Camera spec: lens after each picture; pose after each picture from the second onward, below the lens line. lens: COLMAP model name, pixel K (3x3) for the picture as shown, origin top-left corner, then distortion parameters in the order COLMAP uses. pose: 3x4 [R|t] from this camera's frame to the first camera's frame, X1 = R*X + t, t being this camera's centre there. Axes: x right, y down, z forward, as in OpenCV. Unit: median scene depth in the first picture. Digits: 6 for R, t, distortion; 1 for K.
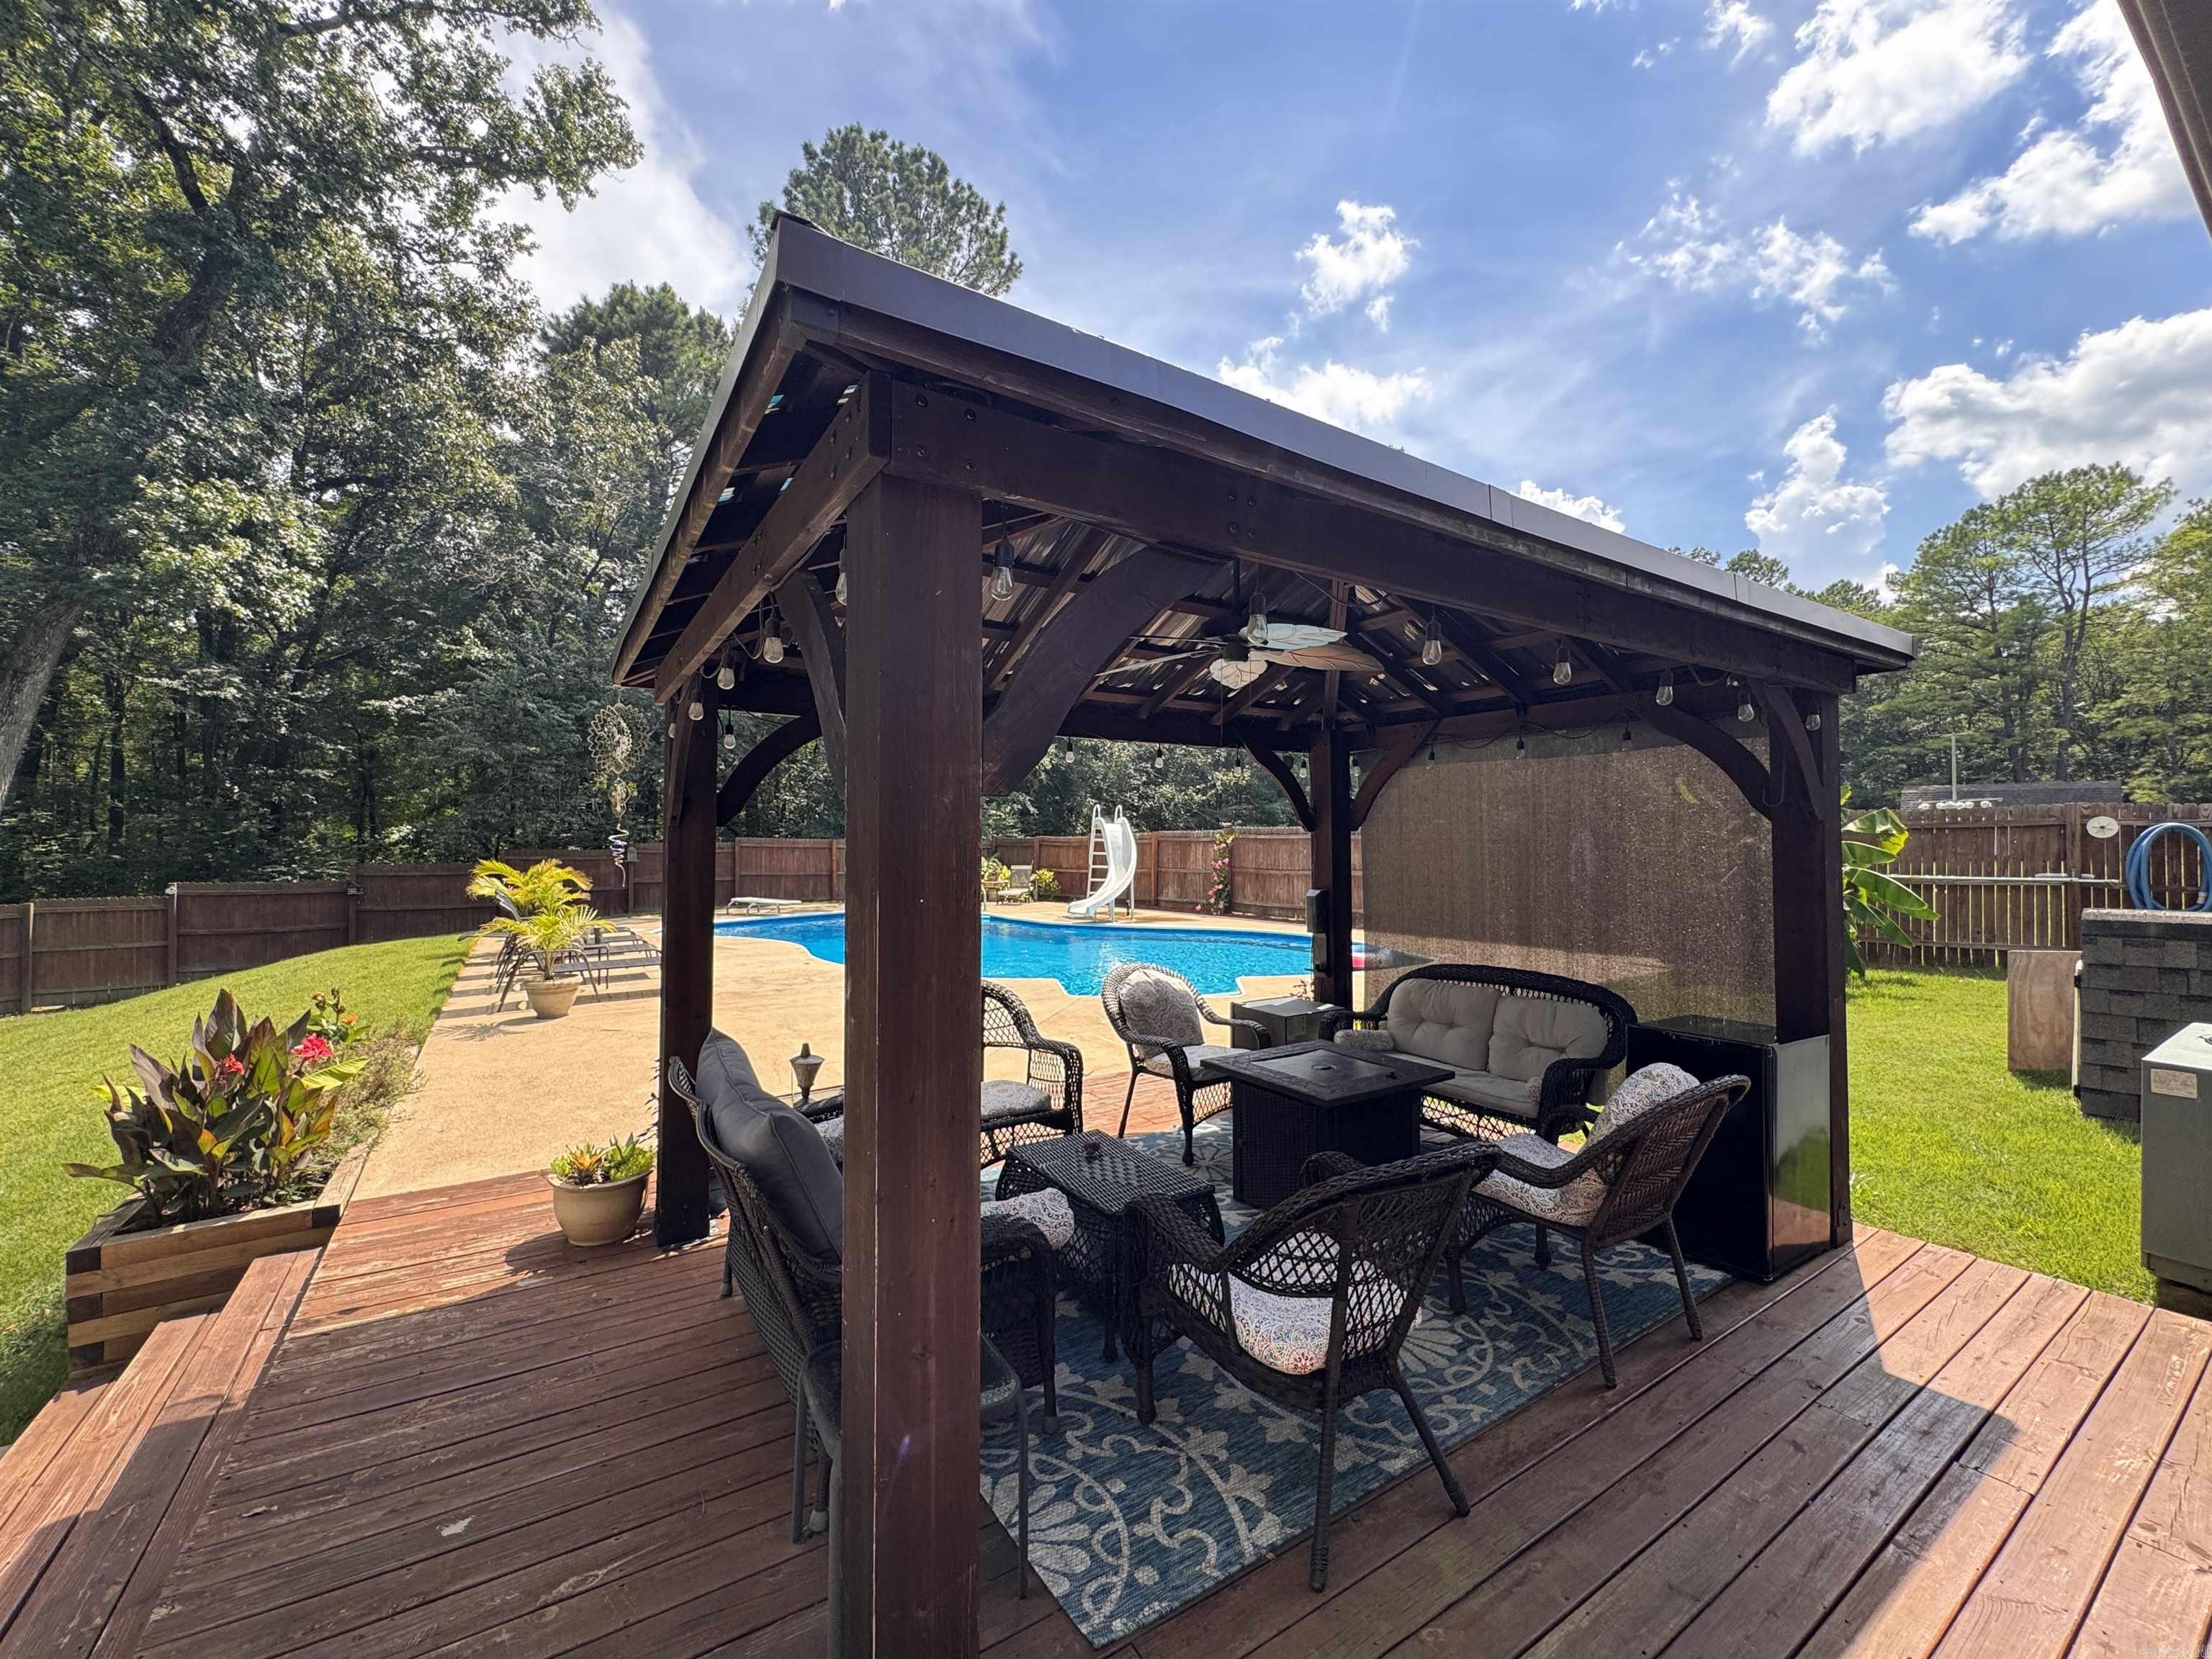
lens RADIAL K [[882.0, 0, 1101.8], [0, 882.0, 827.8], [0, 0, 1]] dist [-0.002150, 0.000564]
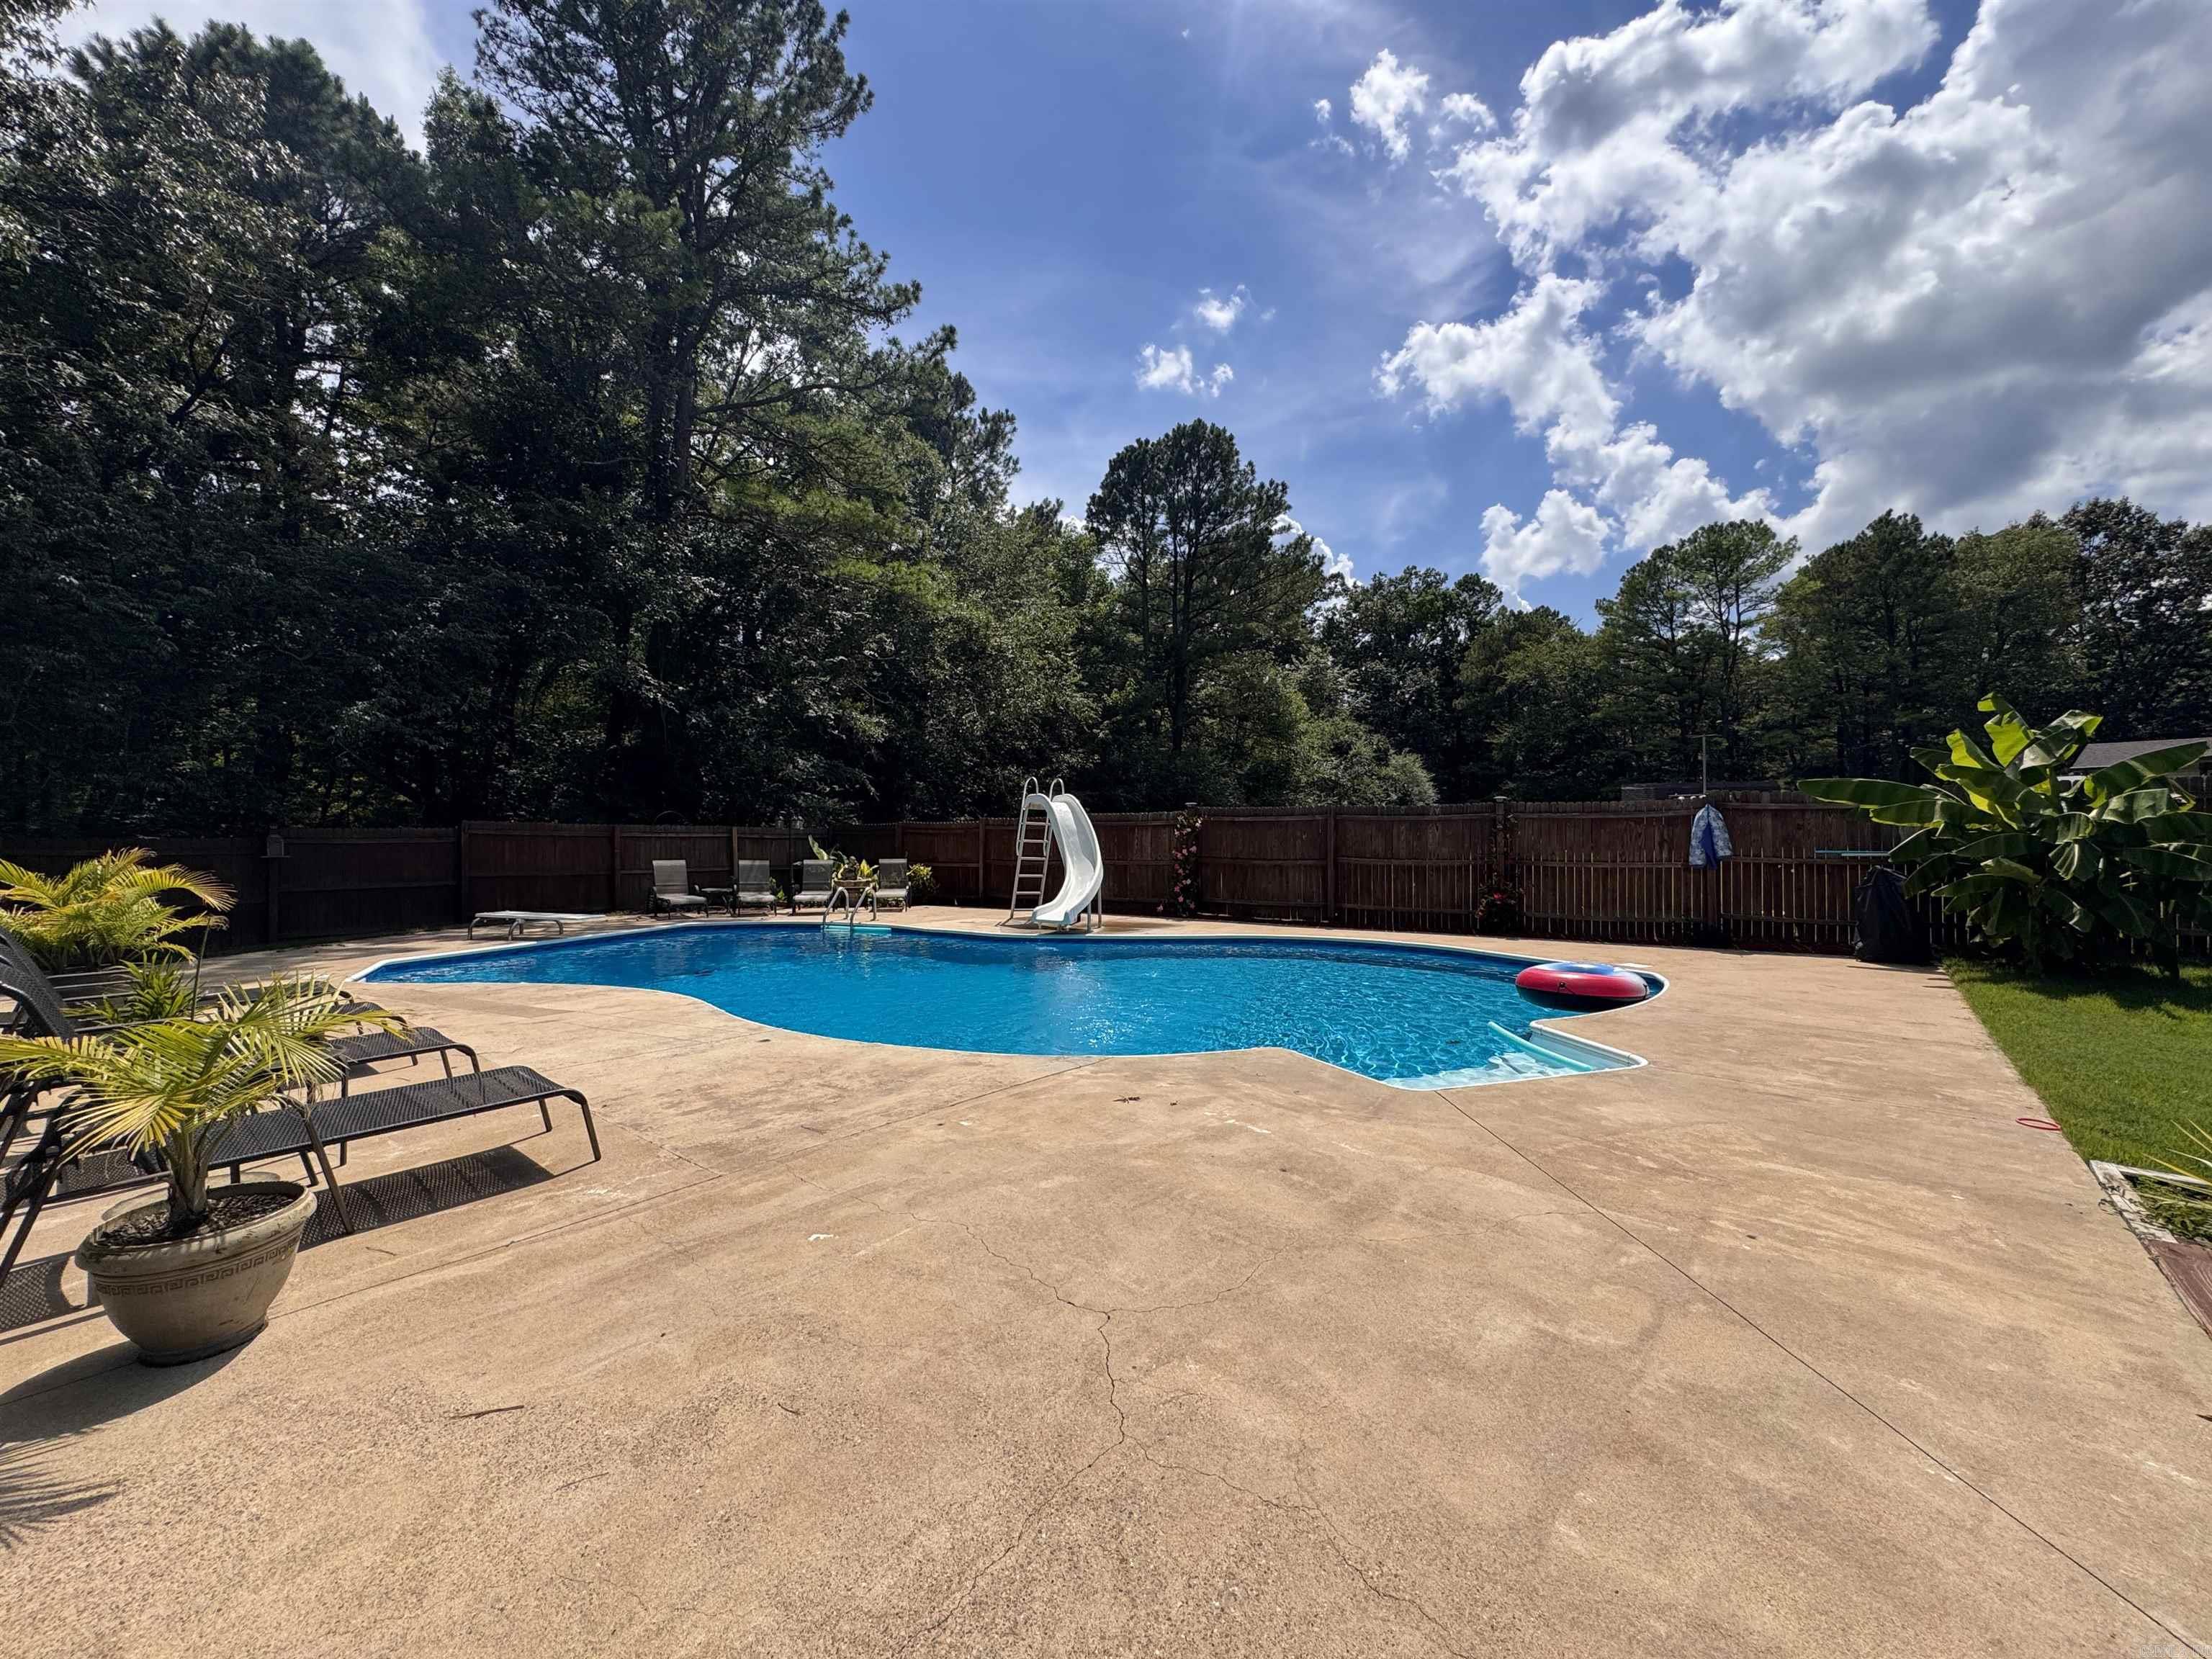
lens RADIAL K [[882.0, 0, 1101.8], [0, 882.0, 827.8], [0, 0, 1]] dist [-0.002150, 0.000564]
pose [[0.955833, 0.001007, 0.293909, -0.123730], [-0.002656, 0.999983, 0.005211, 0.009766], [-0.293899, -0.005762, 0.955819, 0.183297]]
